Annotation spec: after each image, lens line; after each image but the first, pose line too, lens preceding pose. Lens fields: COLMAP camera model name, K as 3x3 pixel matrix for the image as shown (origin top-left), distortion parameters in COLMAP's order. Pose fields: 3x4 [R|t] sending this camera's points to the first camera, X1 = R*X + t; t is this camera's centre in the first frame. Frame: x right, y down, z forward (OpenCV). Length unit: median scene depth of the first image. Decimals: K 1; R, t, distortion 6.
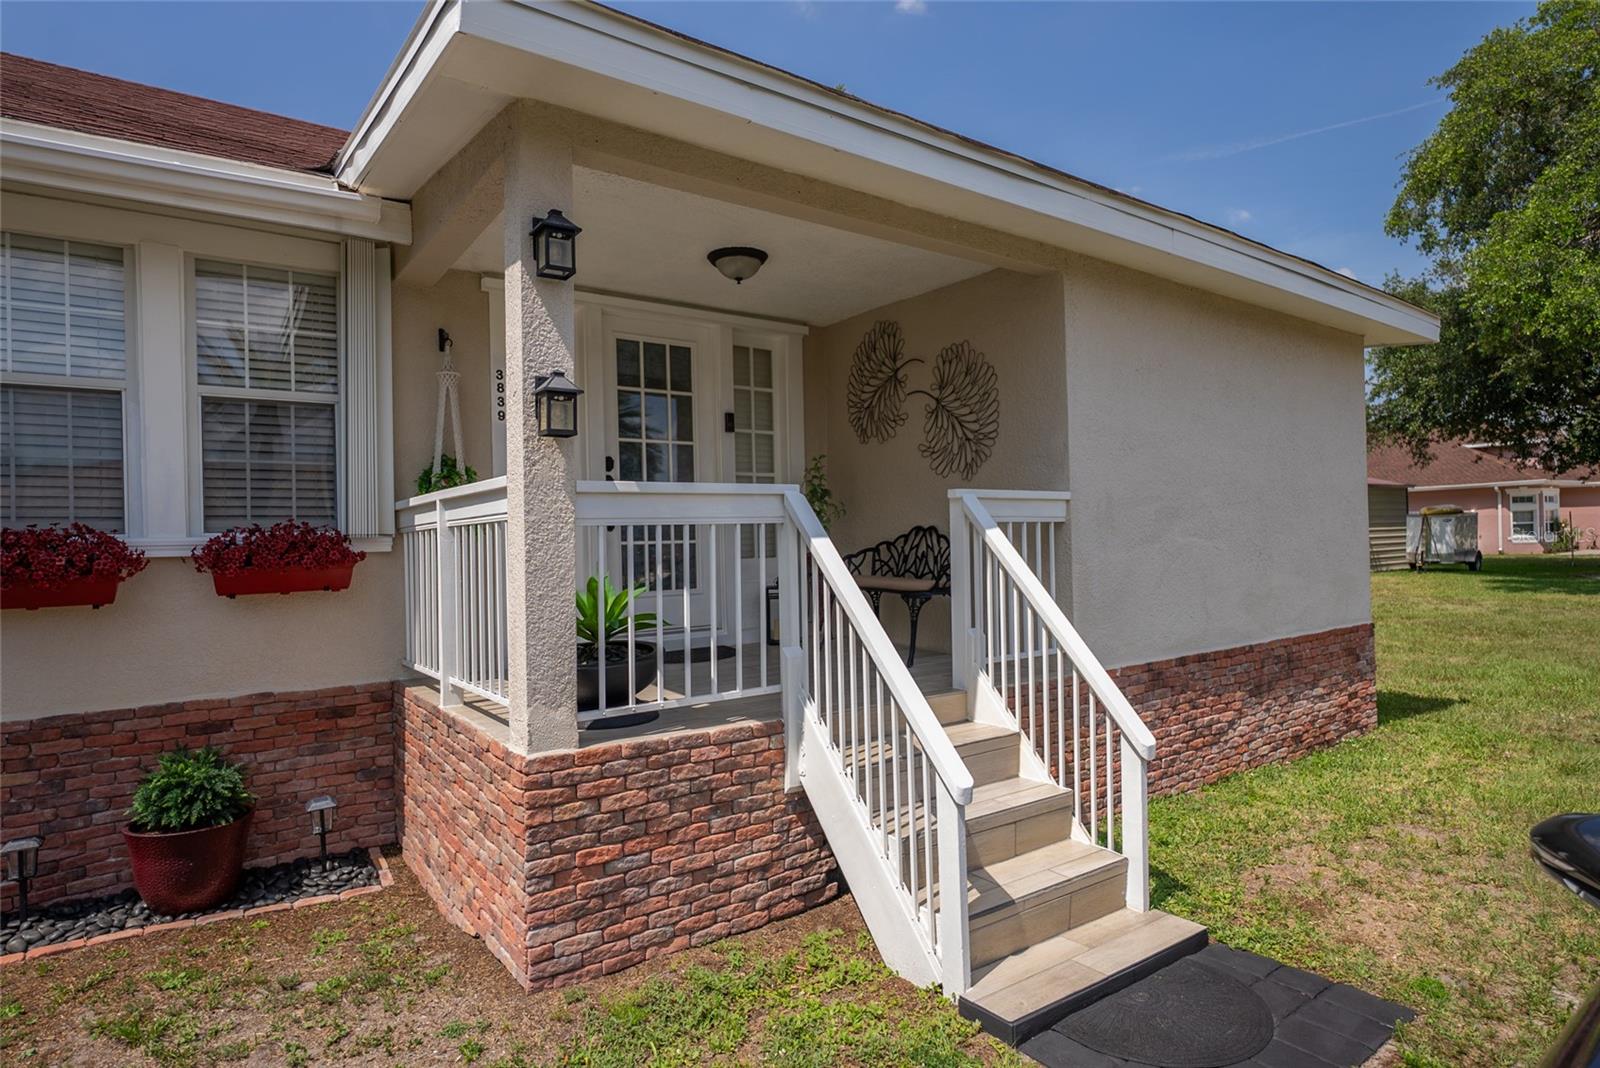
lens RADIAL K [[873.0, 0, 800.0], [0, 873.0, 534.0], [0, 0, 1]] dist [0.000780, 0.001339]
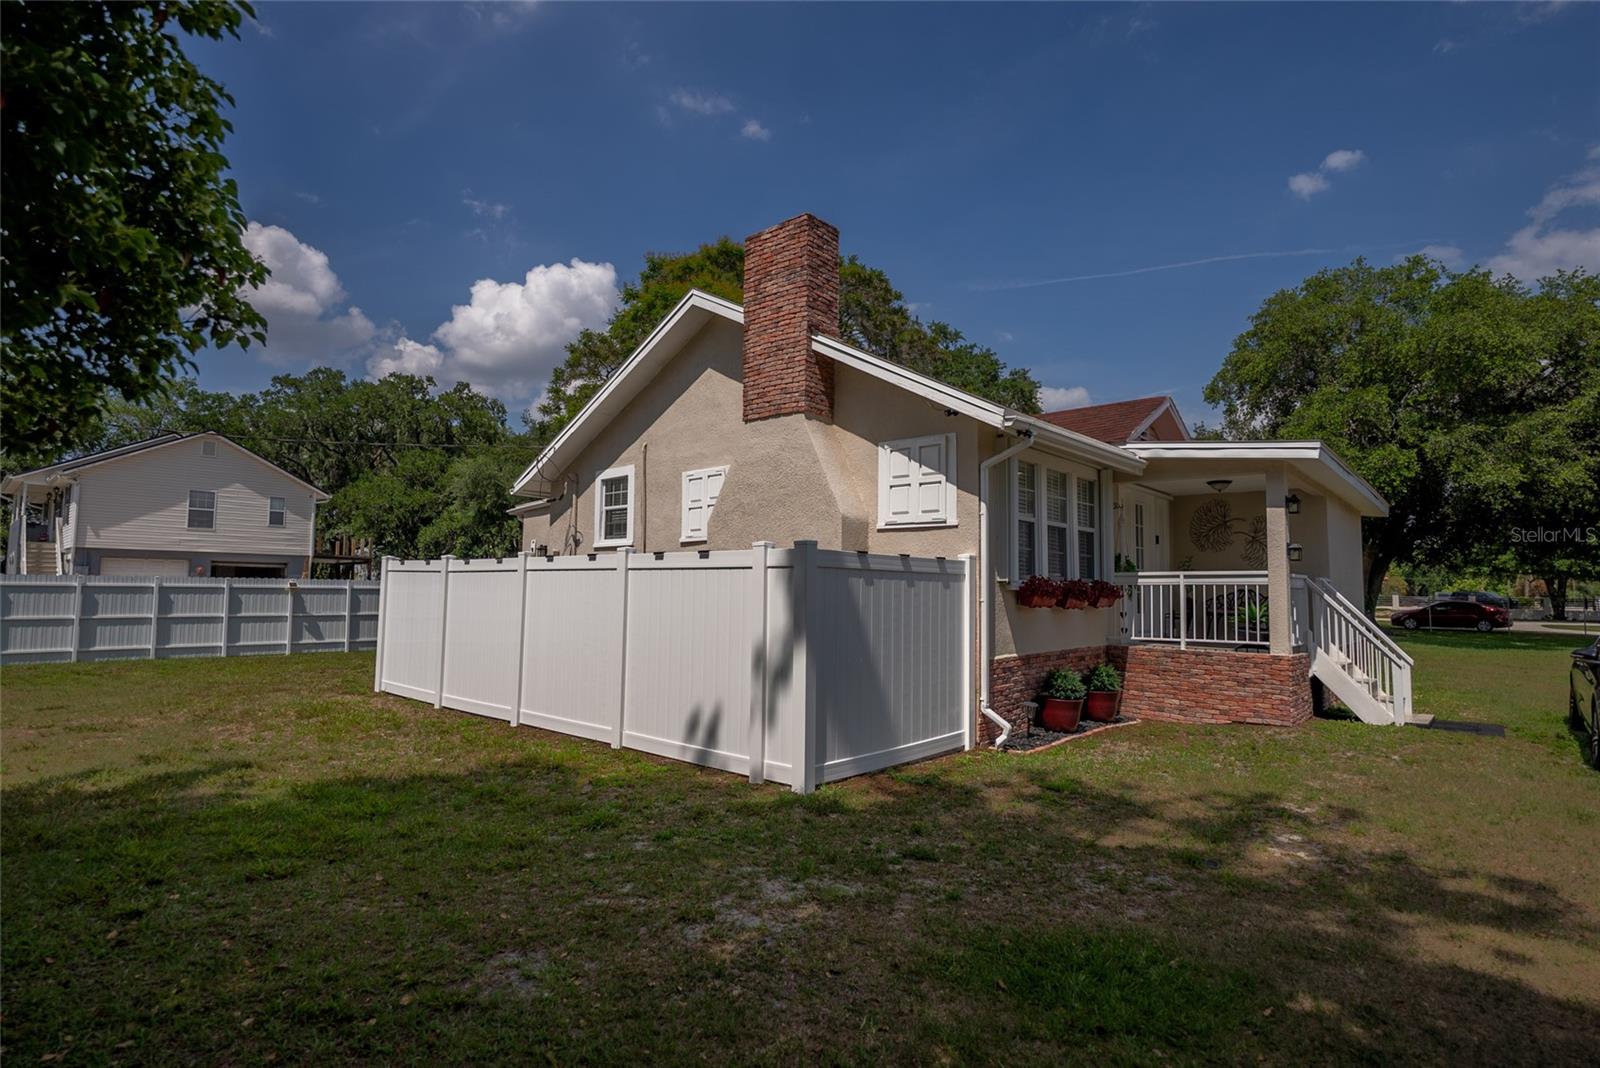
lens RADIAL K [[812.2, 0, 800.0], [0, 812.2, 534.0], [0, 0, 1]] dist [0.001123, 0.000489]
pose [[0.971605, 0.047953, 0.231699, -1.876210], [-0.031906, 0.996857, -0.072515, 0.048566], [-0.234448, 0.063063, 0.970081, -1.049683]]
